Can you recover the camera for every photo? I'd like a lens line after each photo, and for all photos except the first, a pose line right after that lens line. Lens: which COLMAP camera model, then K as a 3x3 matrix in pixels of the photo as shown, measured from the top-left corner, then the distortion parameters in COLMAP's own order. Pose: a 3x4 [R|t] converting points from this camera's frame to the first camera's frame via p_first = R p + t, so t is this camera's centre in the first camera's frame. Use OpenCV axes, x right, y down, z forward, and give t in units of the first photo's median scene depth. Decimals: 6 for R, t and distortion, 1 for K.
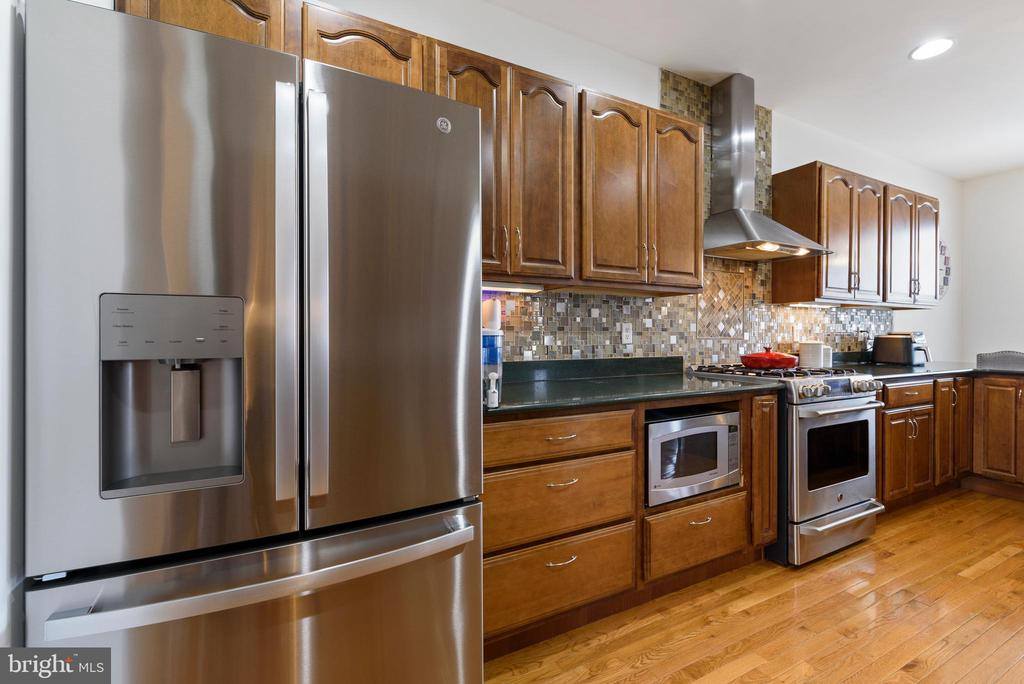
lens RADIAL K [[440.5, 0, 512.0], [0, 440.5, 342.0], [0, 0, 1]] dist [0.000370, 0.000109]
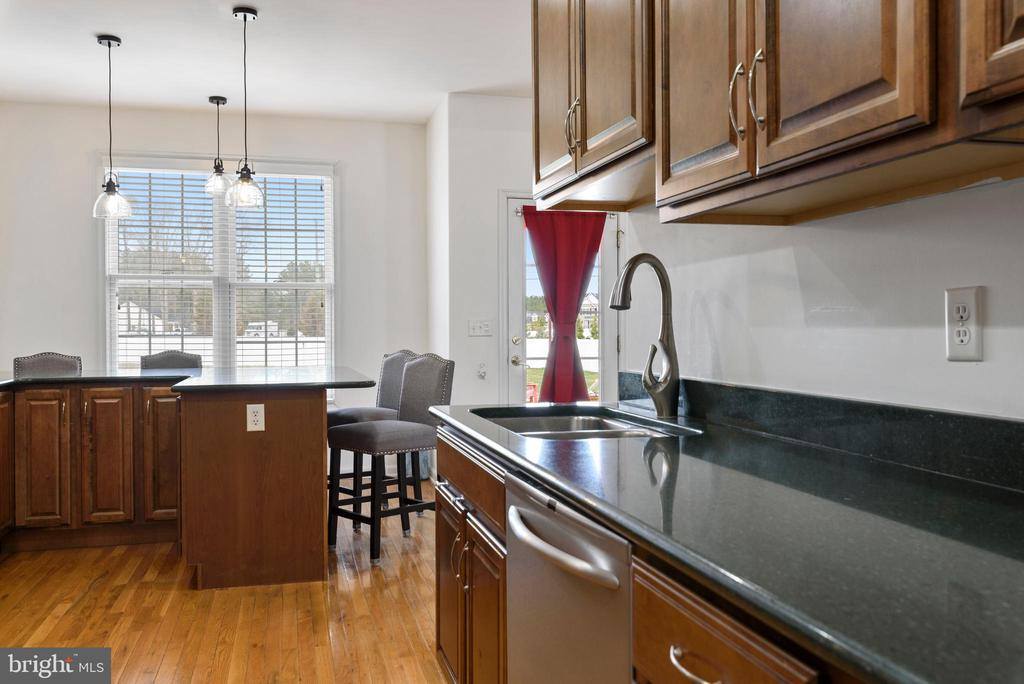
lens RADIAL K [[864.5, 0, 512.0], [0, 864.5, 342.0], [0, 0, 1]] dist [0.004211, 0.004571]
pose [[0.219799, -0.014094, 0.975443, -0.179229], [0.015716, 0.999817, 0.010905, -0.001533], [-0.975419, 0.012933, 0.219981, -0.118369]]
